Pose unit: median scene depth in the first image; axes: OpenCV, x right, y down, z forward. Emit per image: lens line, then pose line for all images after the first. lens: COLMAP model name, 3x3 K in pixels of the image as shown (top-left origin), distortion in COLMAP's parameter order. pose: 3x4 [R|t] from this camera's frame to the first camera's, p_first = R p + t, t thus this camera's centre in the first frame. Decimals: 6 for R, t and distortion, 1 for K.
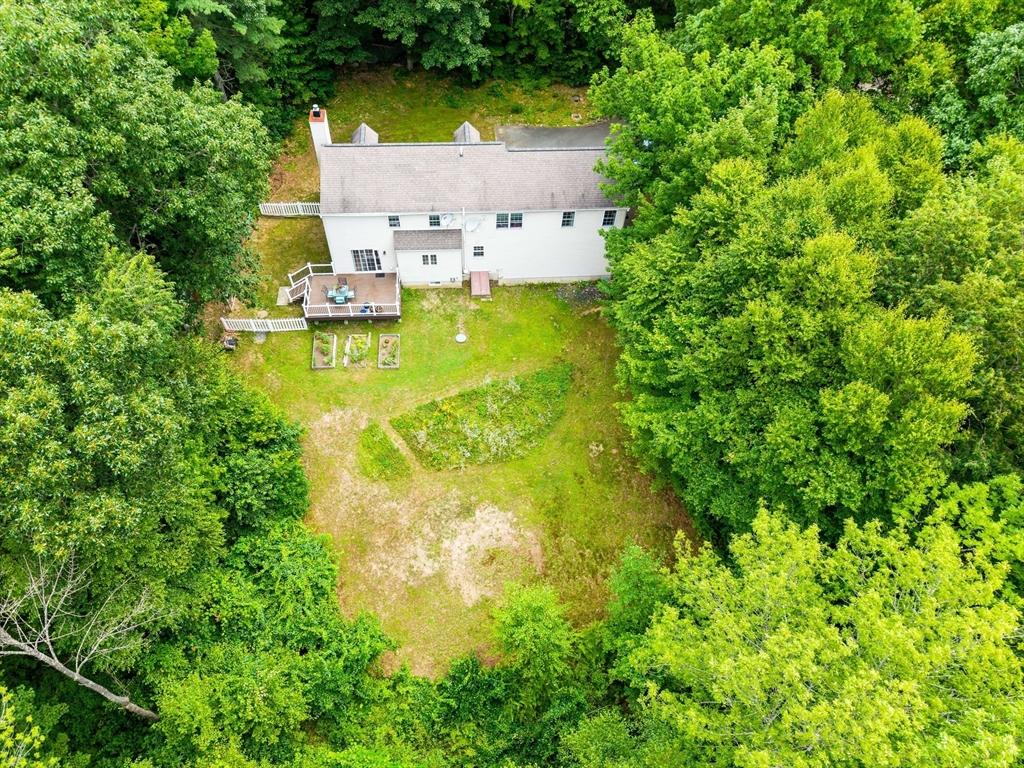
lens RADIAL K [[681.1, 0, 518.8], [0, 681.1, 386.8], [0, 0, 1]] dist [0.031858, -0.041913]
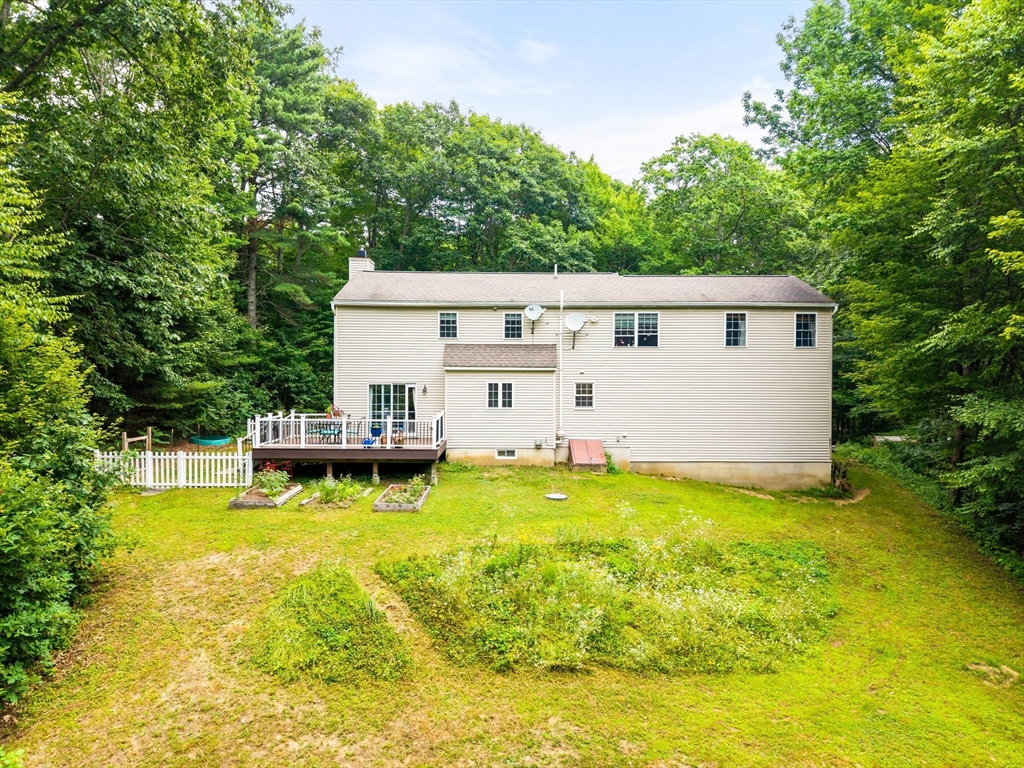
lens RADIAL K [[681.1, 0, 509.0], [0, 681.1, 382.6], [0, 0, 1]] dist [0.031858, -0.041913]
pose [[0.996532, -0.028707, -0.078102, -0.079493], [-0.045219, 0.601085, -0.797905, 0.267672], [0.069852, 0.798669, 0.597702, 0.659652]]
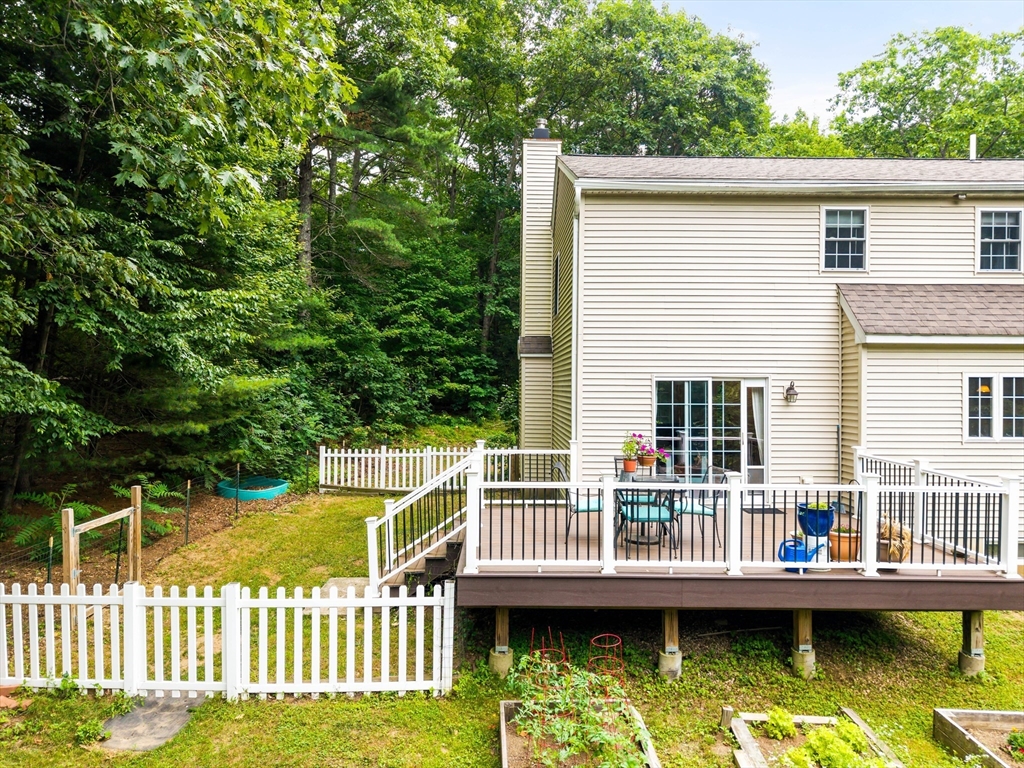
lens RADIAL K [[681.1, 0, 501.9], [0, 681.1, 383.8], [0, 0, 1]] dist [0.031858, -0.041913]
pose [[0.996659, -0.028559, -0.076525, -0.285621], [-0.044419, 0.596726, -0.801215, 0.003406], [0.068547, 0.801937, 0.593463, 0.856462]]
